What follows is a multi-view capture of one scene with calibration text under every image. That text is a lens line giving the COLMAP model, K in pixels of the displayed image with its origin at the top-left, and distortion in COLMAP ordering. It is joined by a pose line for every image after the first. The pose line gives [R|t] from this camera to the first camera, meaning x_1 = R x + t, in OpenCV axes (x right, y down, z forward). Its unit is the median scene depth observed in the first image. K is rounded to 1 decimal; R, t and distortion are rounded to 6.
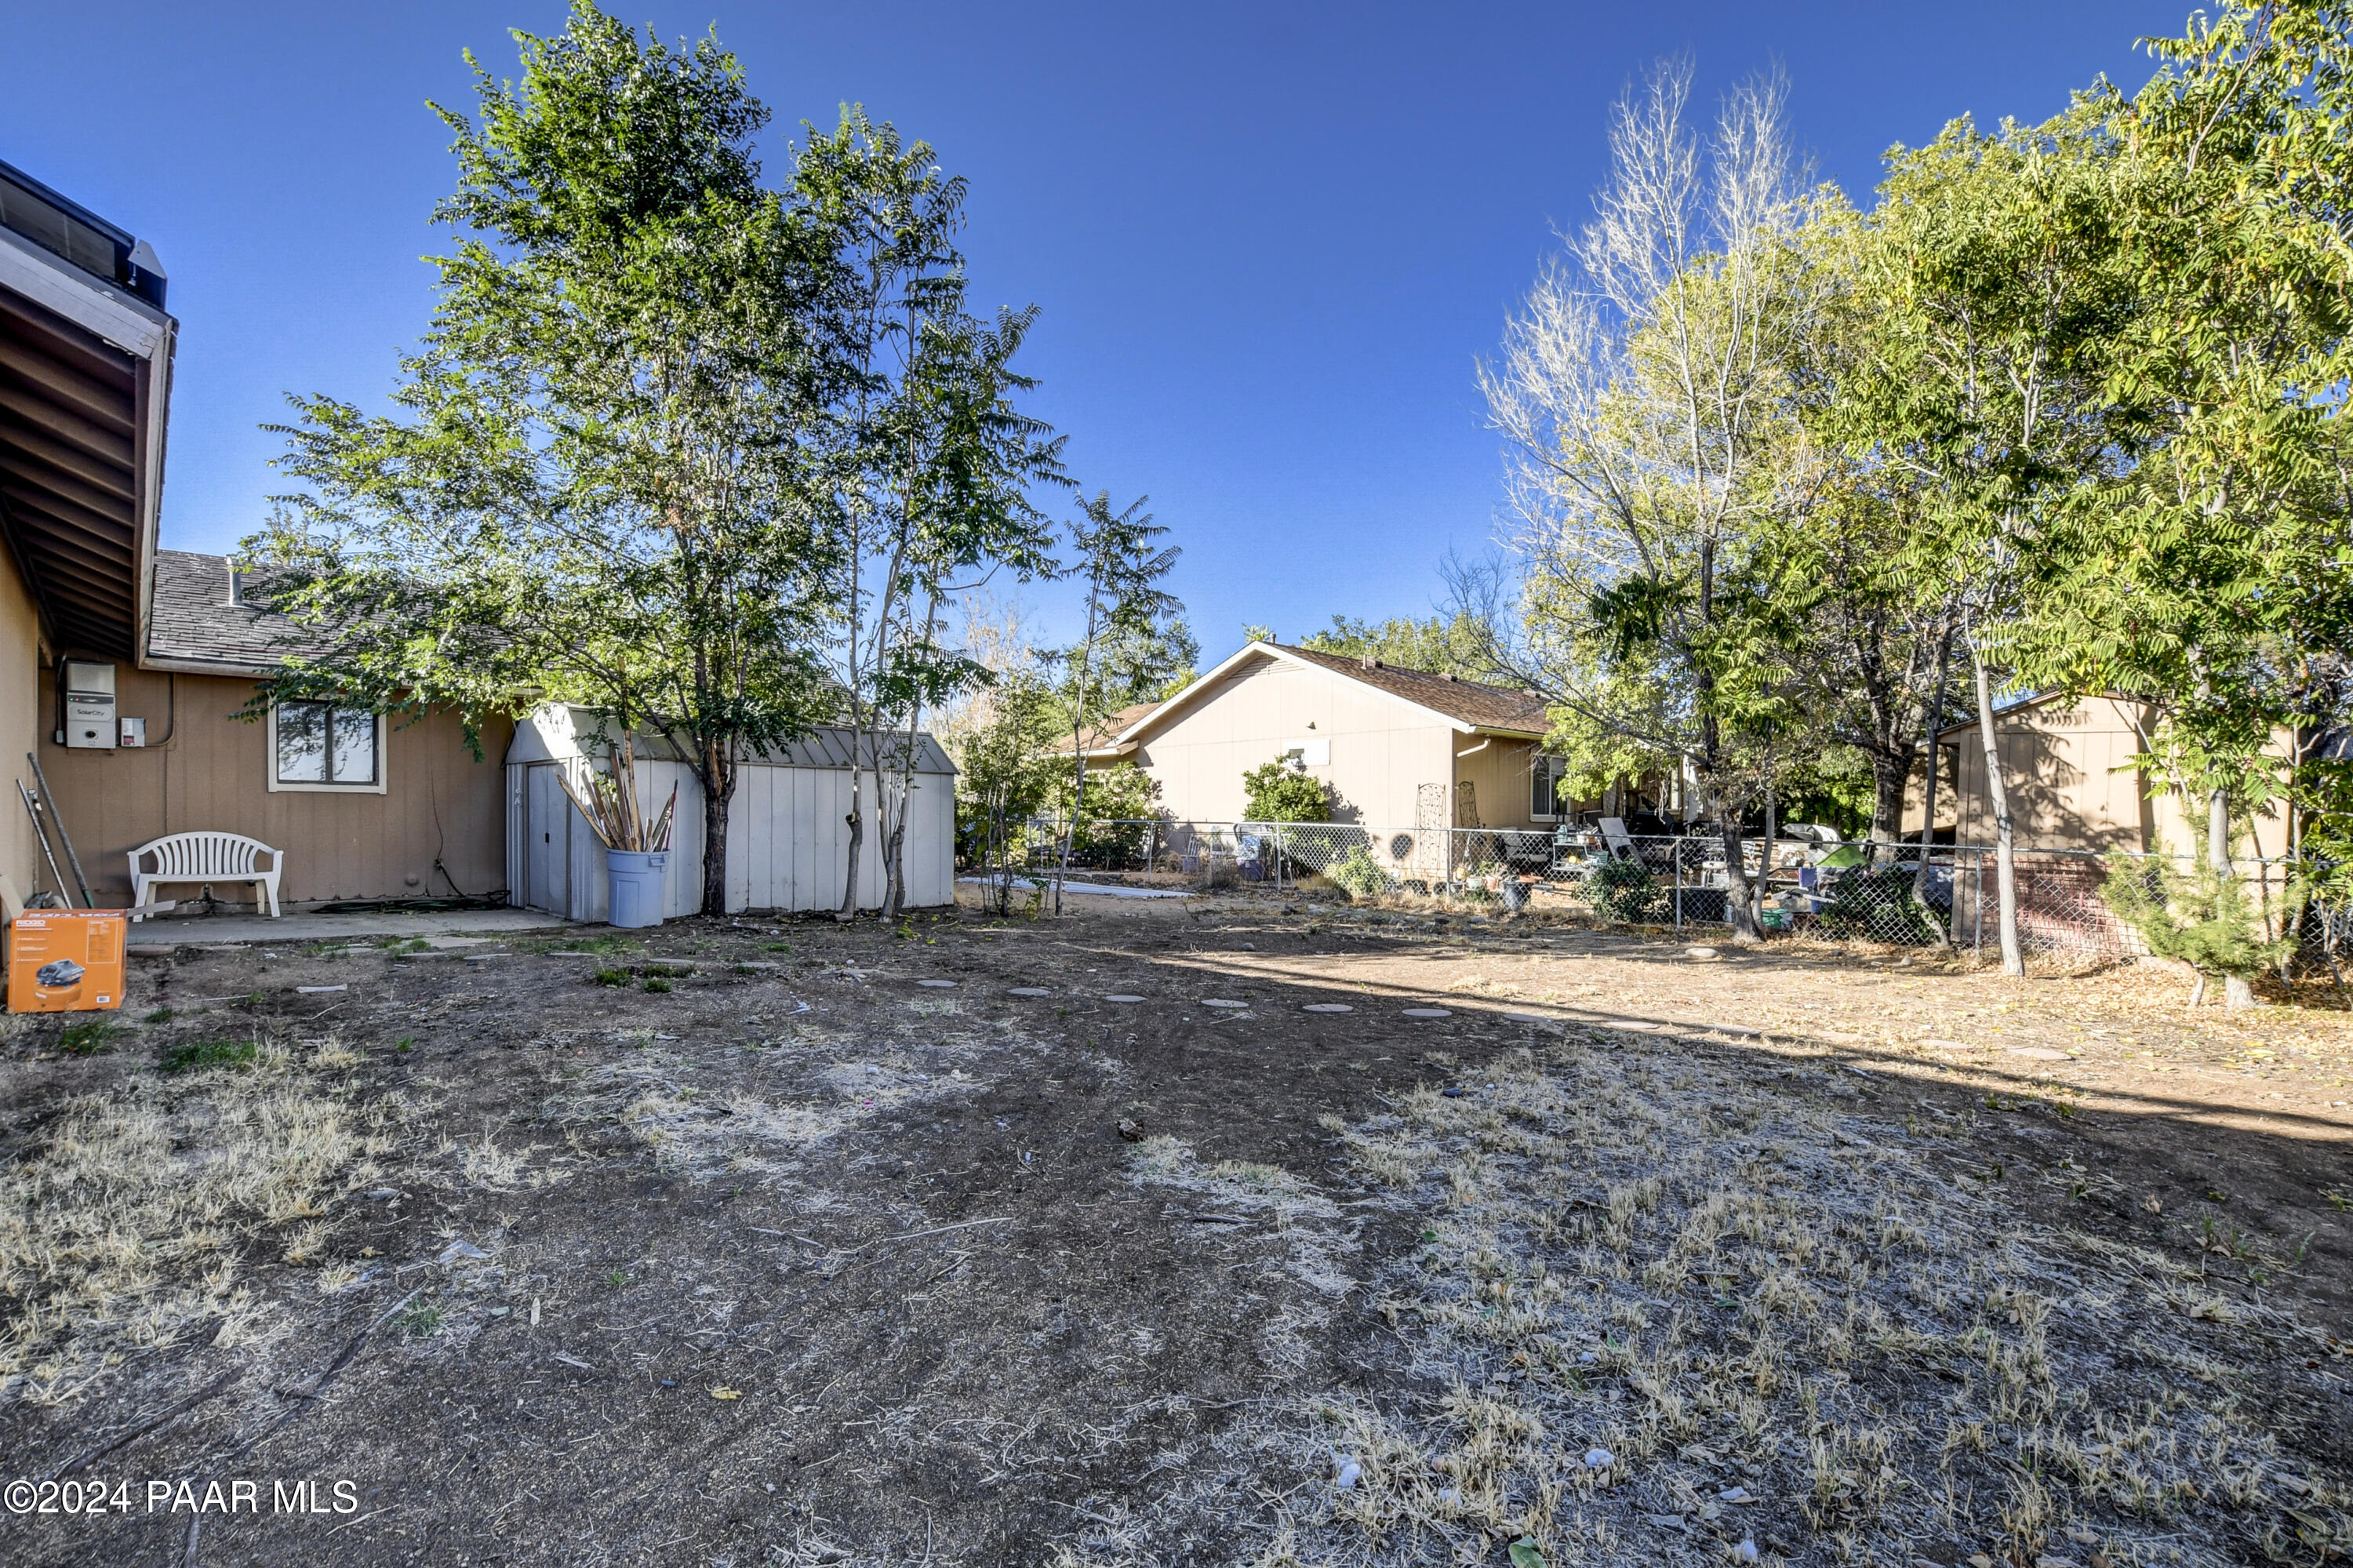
lens RADIAL K [[1075.2, 0, 1169.2], [0, 1075.2, 794.7], [0, 0, 1]] dist [-0.036076, 0.008019]
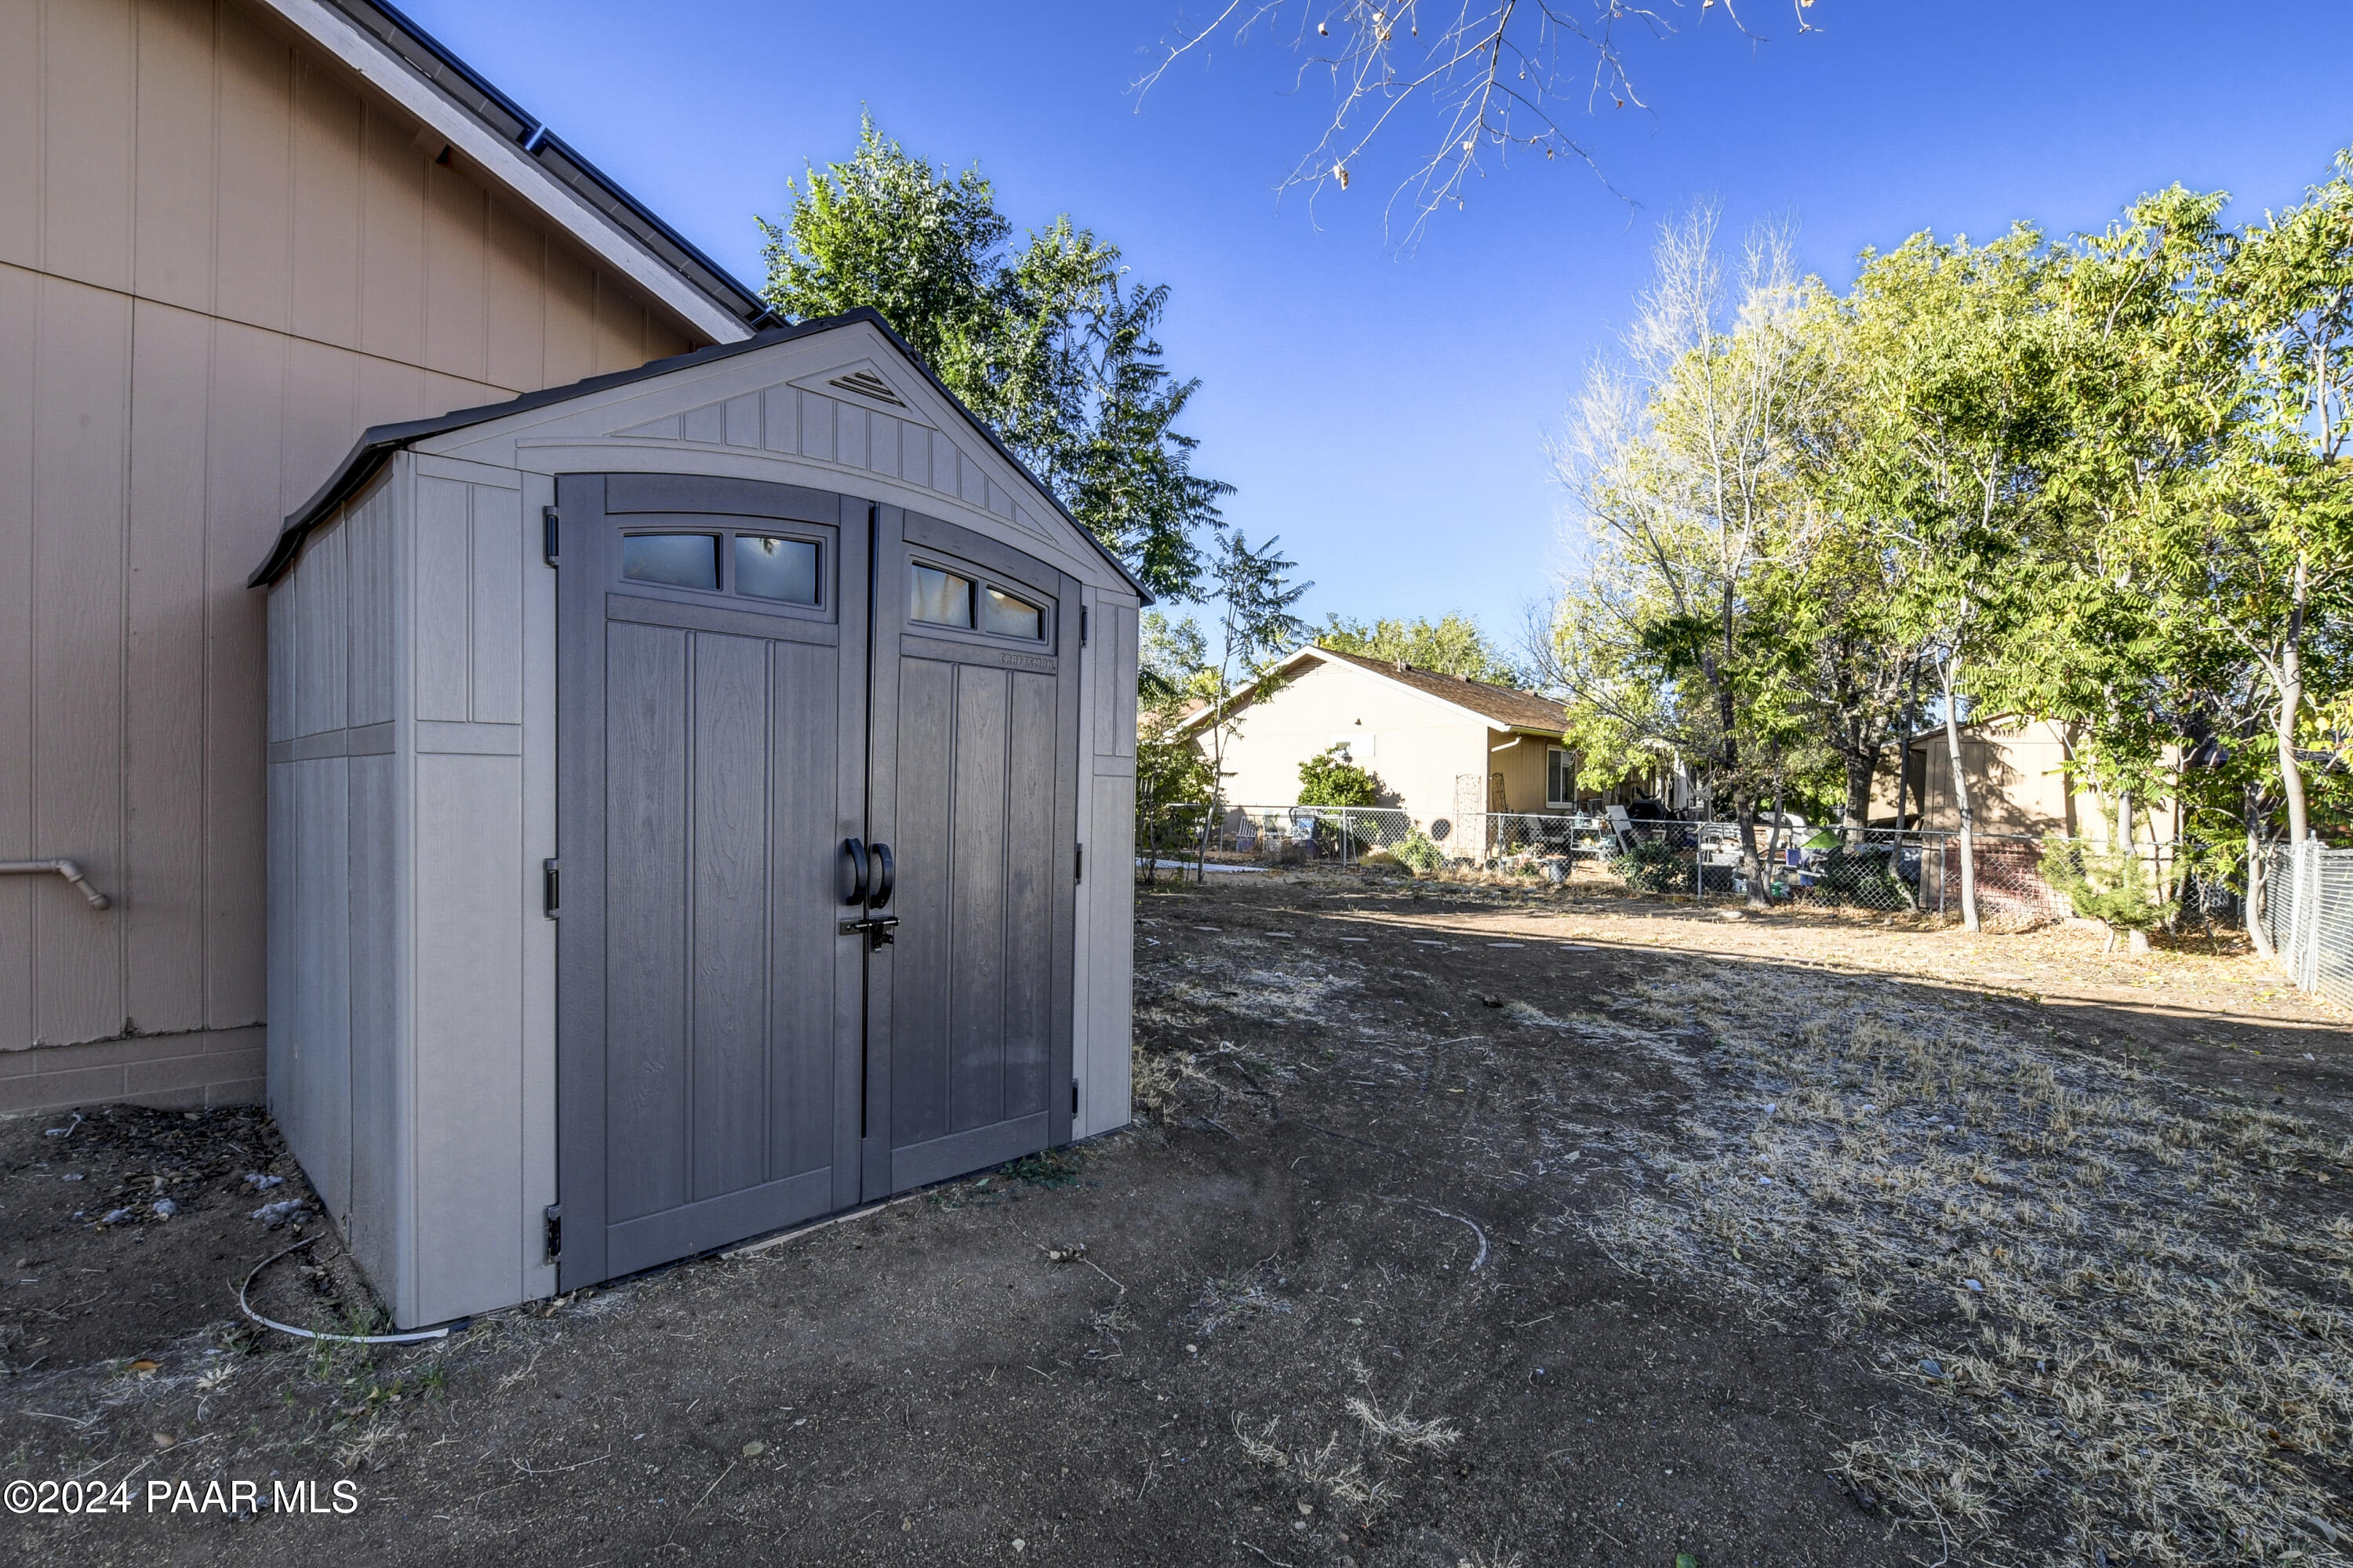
lens RADIAL K [[1075.2, 0, 1168.8], [0, 1075.2, 768.9], [0, 0, 1]] dist [-0.036076, 0.008019]
pose [[0.998514, 0.011168, 0.053339, -0.243656], [-0.010782, 0.999914, -0.007517, -0.007390], [-0.053418, 0.006930, 0.998548, -0.231391]]
